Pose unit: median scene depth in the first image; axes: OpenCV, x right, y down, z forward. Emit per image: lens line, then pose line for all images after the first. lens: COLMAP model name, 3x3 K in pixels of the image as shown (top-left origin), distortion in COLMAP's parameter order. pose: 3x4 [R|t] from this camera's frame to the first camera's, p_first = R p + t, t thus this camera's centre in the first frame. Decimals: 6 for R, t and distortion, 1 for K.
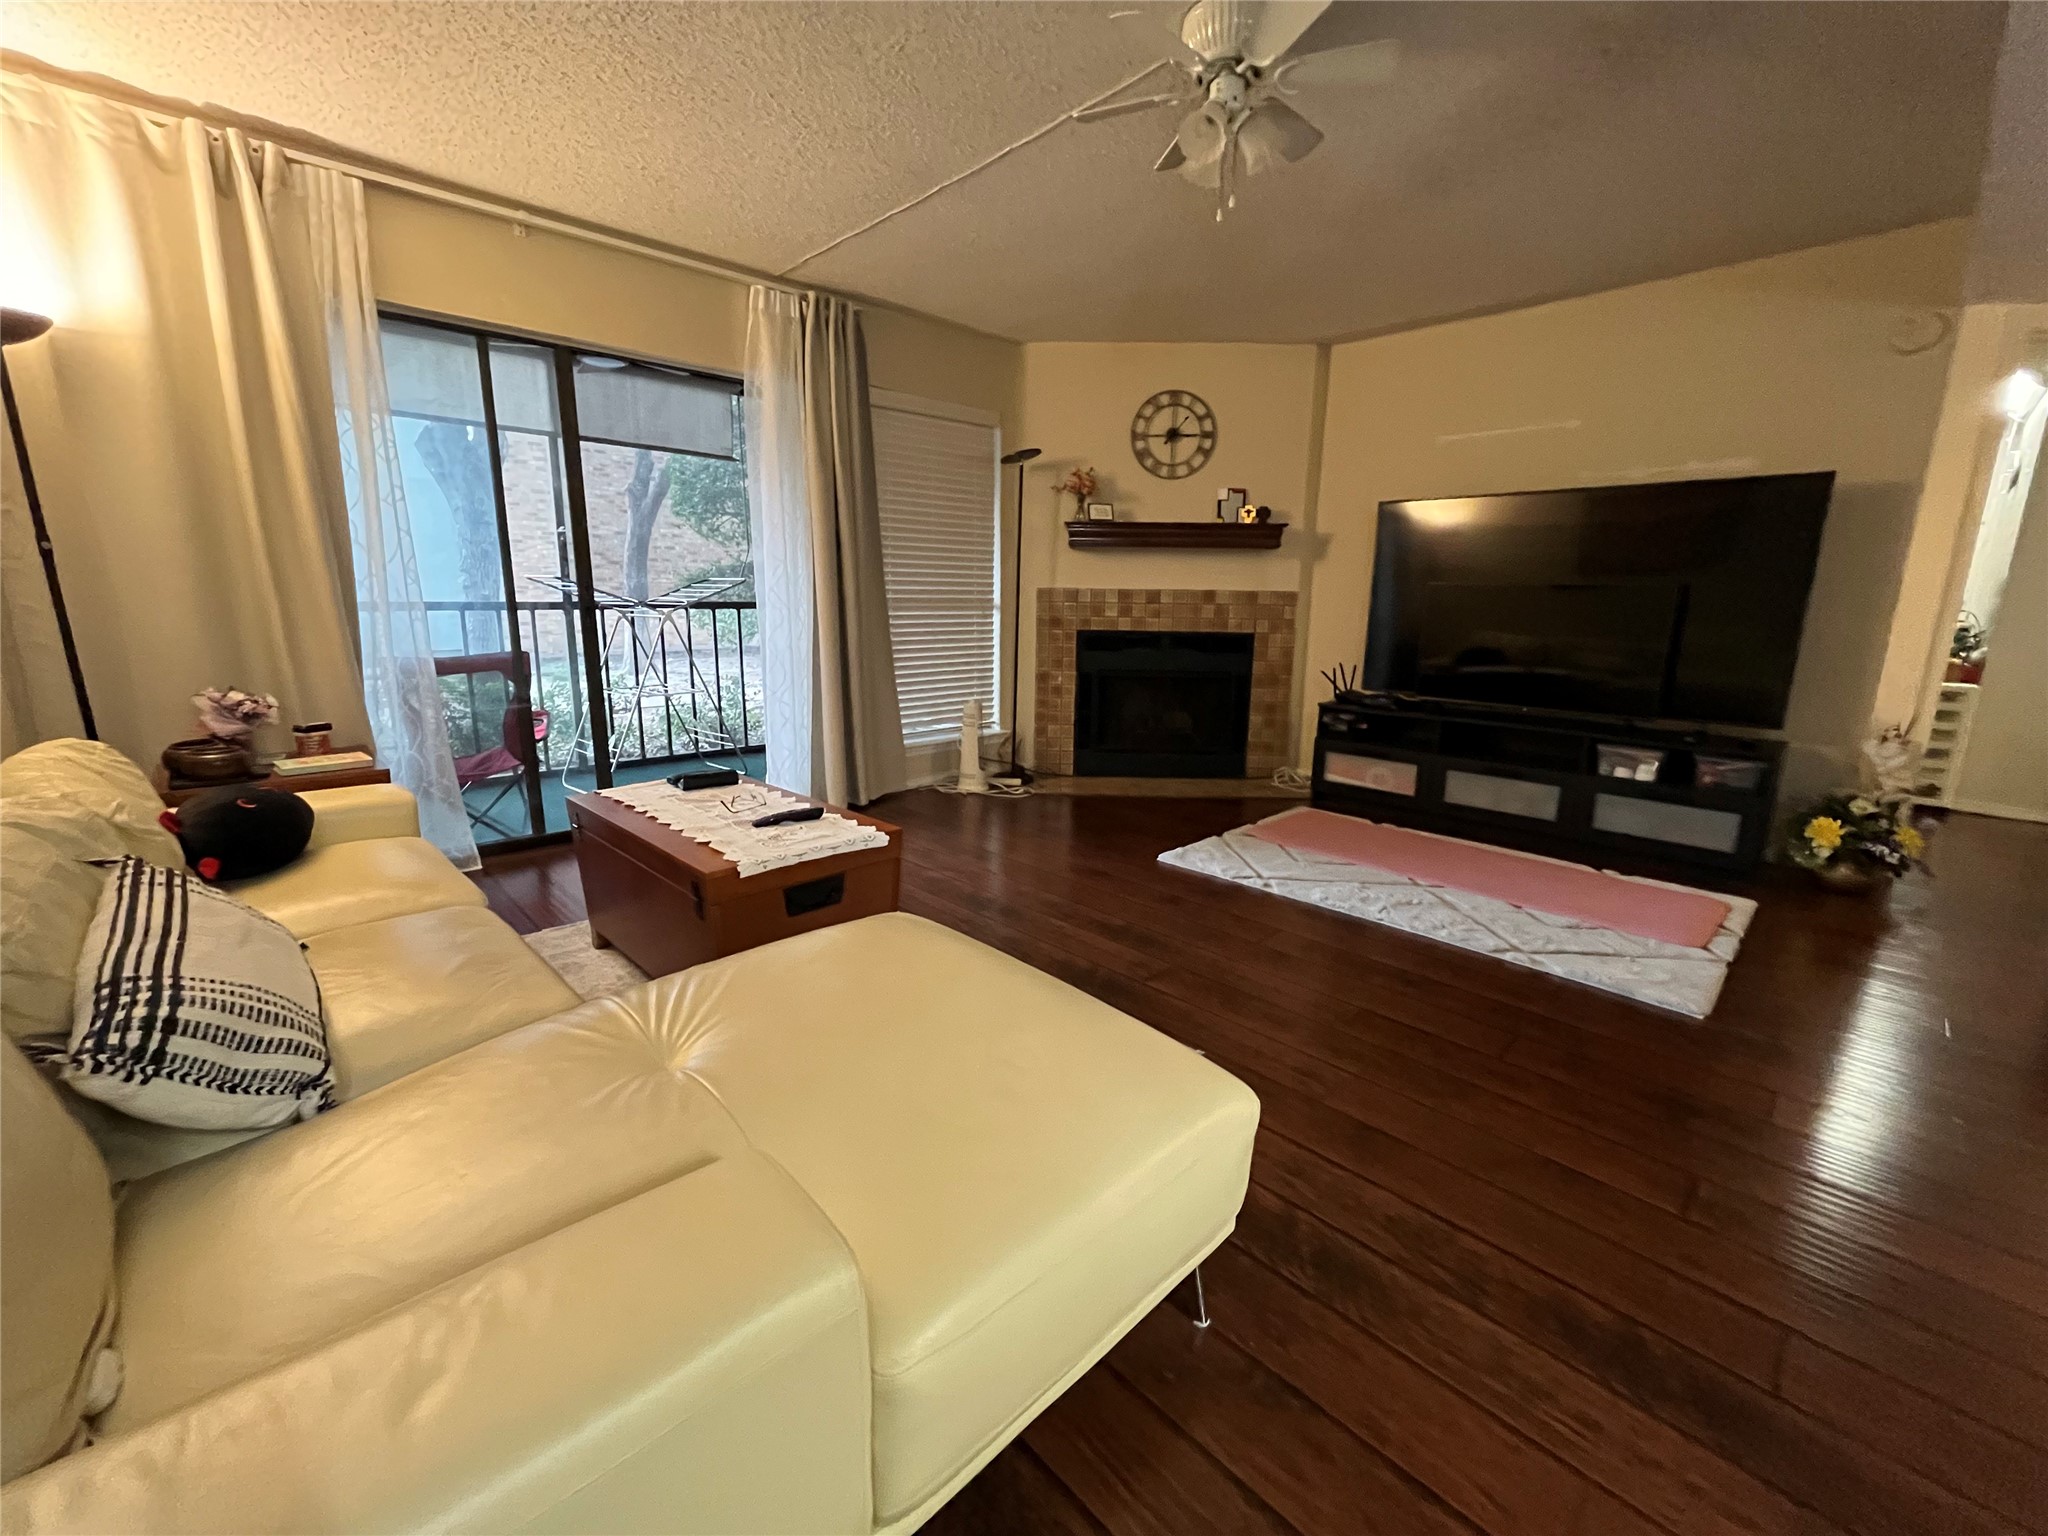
lens RADIAL K [[824.6, 0, 1020.5], [0, 824.6, 764.9], [0, 0, 1]] dist [0.000474, -0.000036]
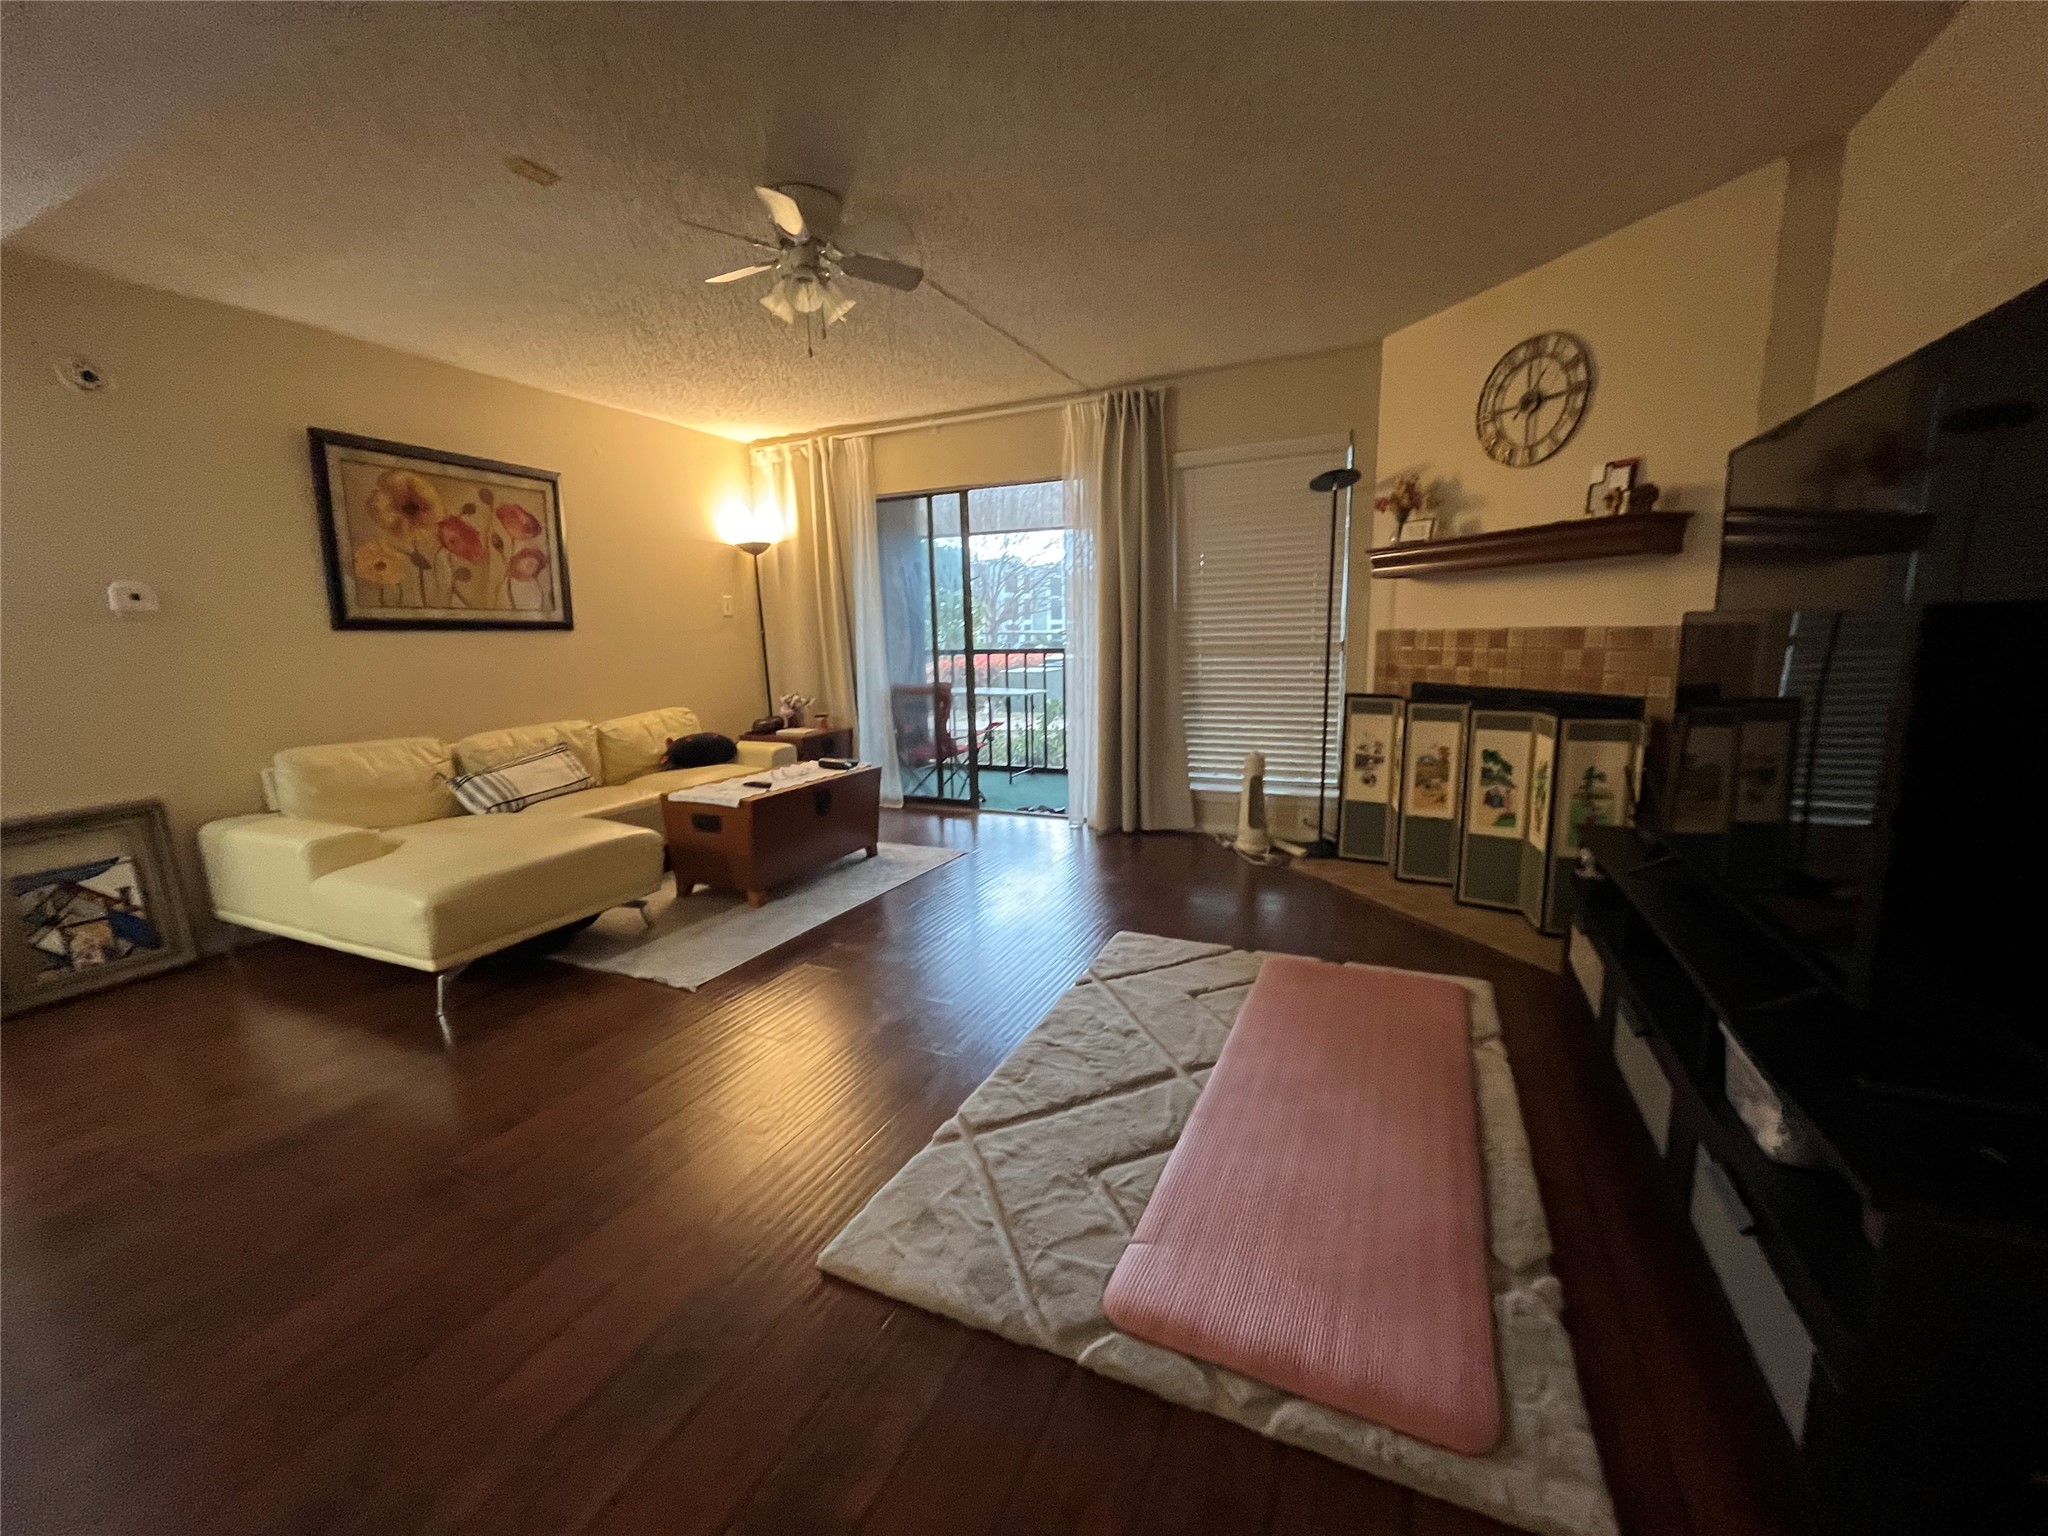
lens RADIAL K [[824.6, 0, 1020.7], [0, 824.6, 764.2], [0, 0, 1]] dist [0.000474, -0.000036]
pose [[0.361056, 0.127697, -0.923760, 0.696246], [-0.171841, 0.982727, 0.068684, -0.081424], [0.916575, 0.133941, 0.376763, 0.398387]]
